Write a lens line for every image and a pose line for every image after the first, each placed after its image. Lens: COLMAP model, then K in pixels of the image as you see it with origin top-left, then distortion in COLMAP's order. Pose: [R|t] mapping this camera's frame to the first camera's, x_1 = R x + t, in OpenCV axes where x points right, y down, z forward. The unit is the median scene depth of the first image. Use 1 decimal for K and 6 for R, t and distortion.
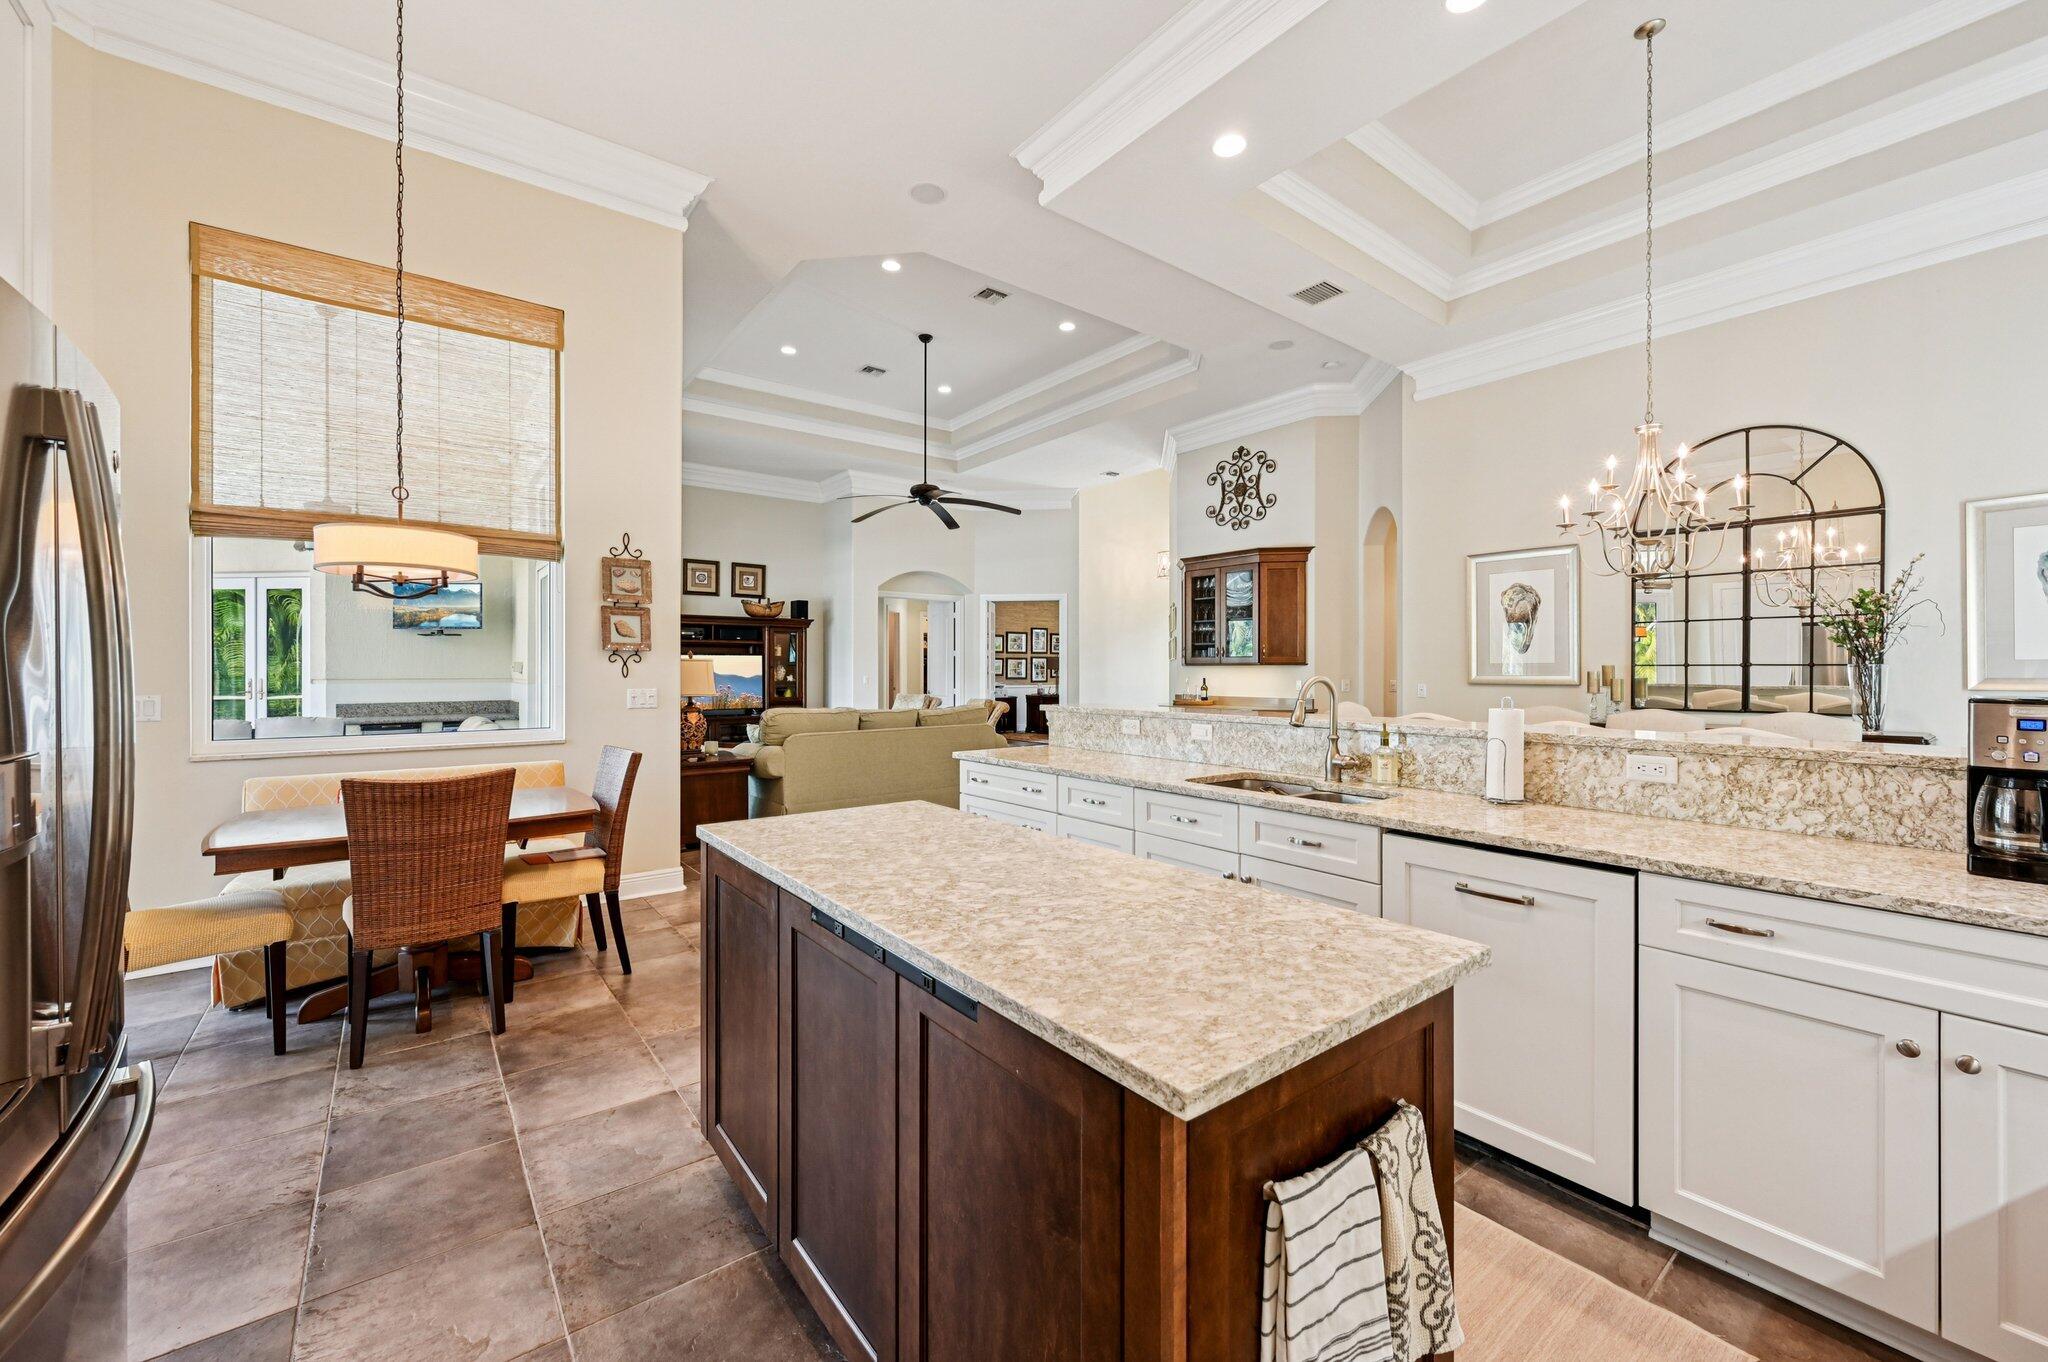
lens RADIAL K [[818.6, 0, 1030.0], [0, 818.6, 674.4], [0, 0, 1]] dist [0.001710, -0.000495]
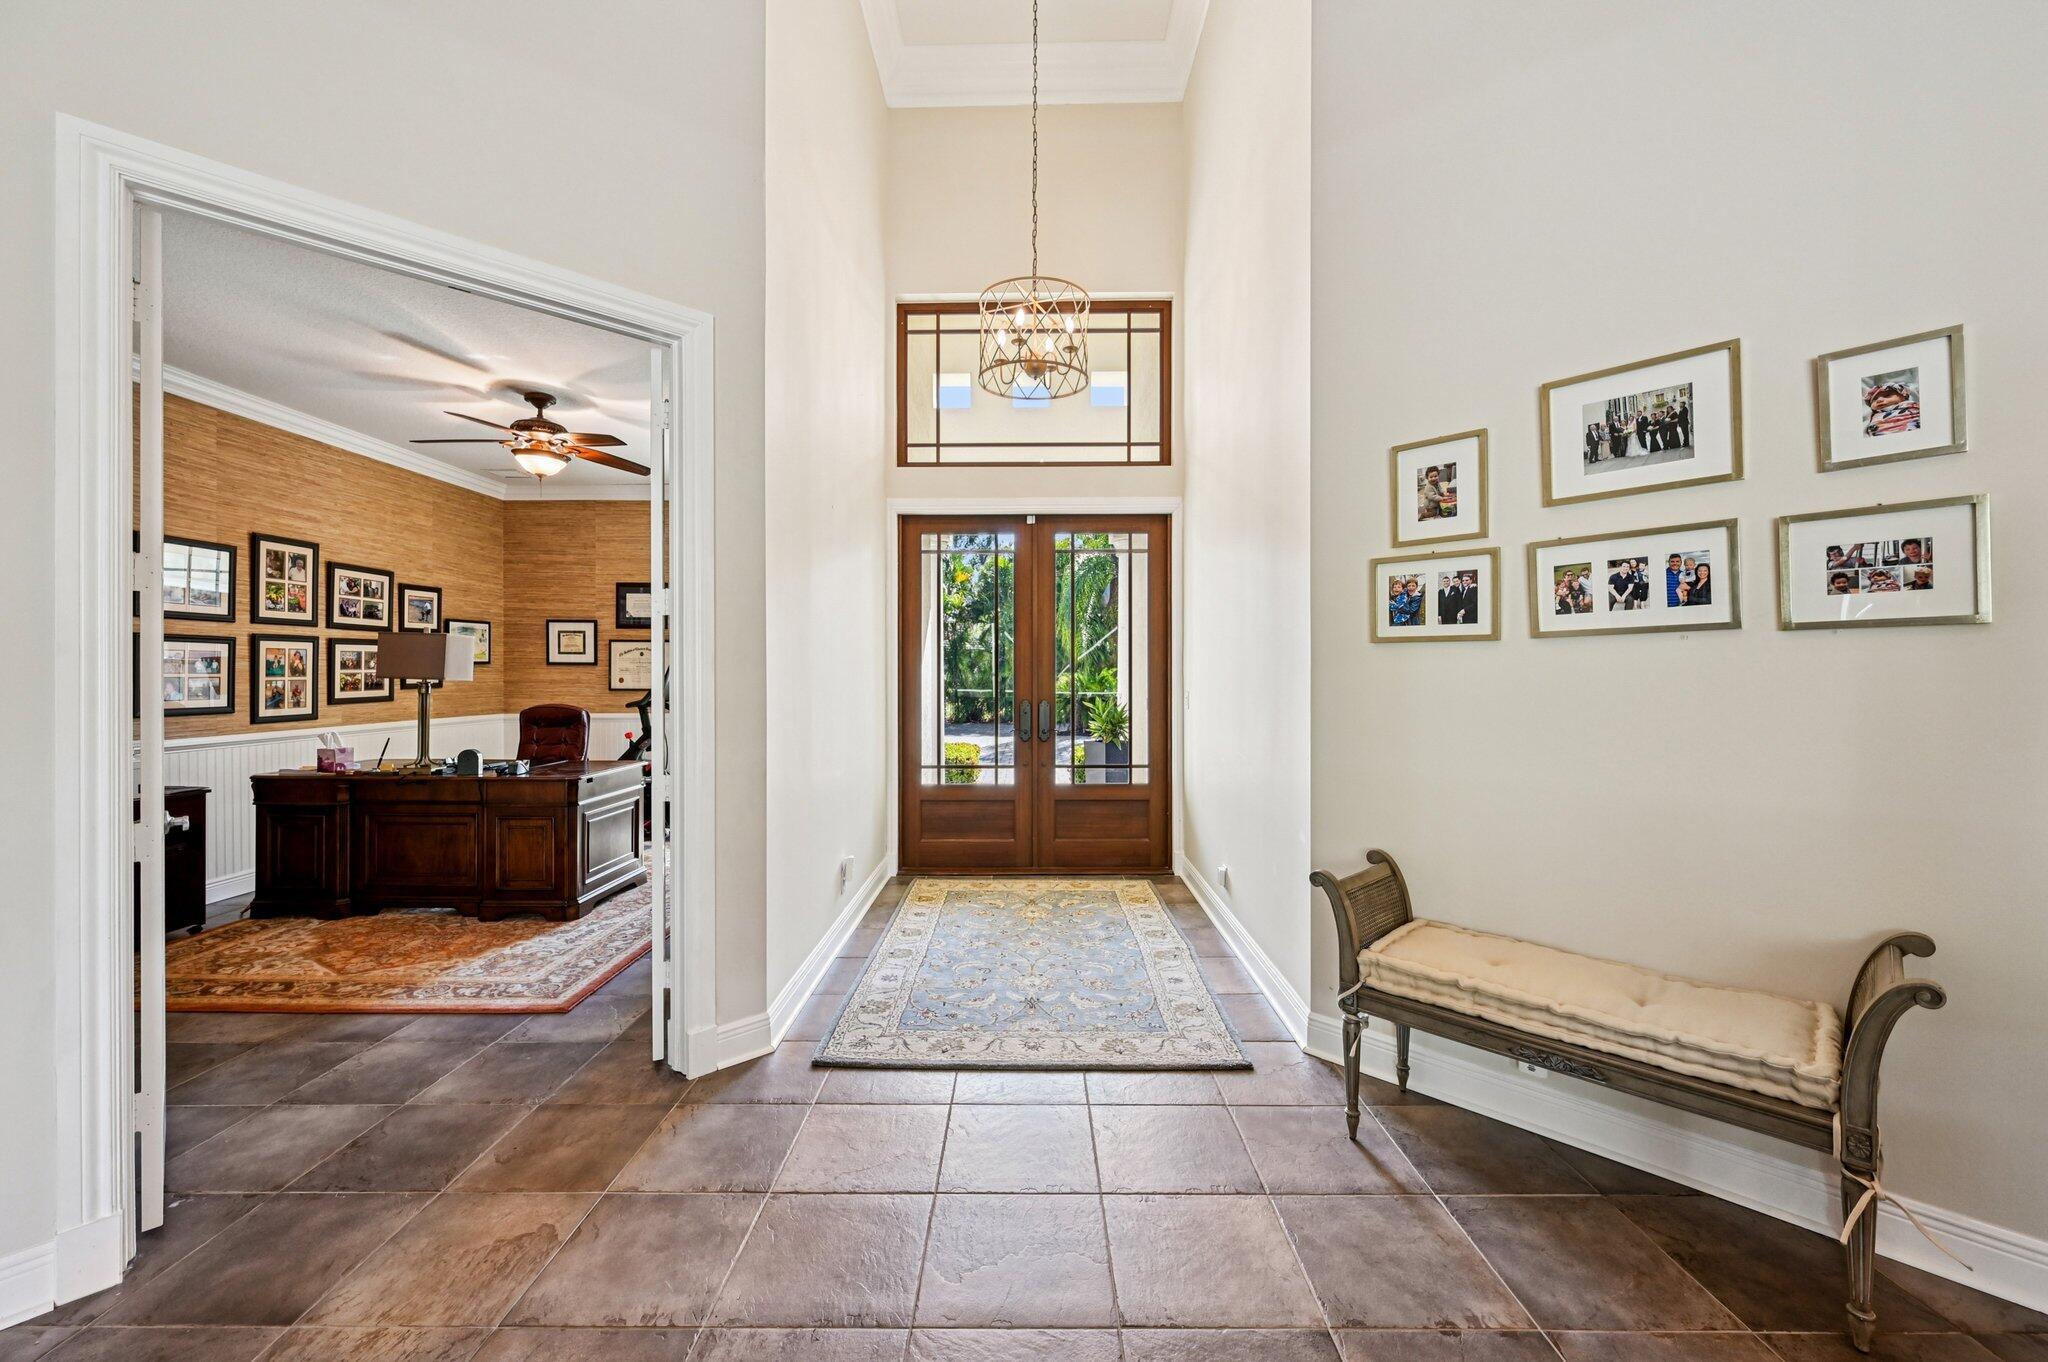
lens RADIAL K [[818.6, 0, 1019.5], [0, 818.6, 673.6], [0, 0, 1]] dist [0.001710, -0.000495]
pose [[0.605330, -0.005787, 0.795953, -0.124210], [0.008380, 0.999964, 0.000897, -0.010570], [-0.795930, 0.006127, 0.605357, 1.164370]]
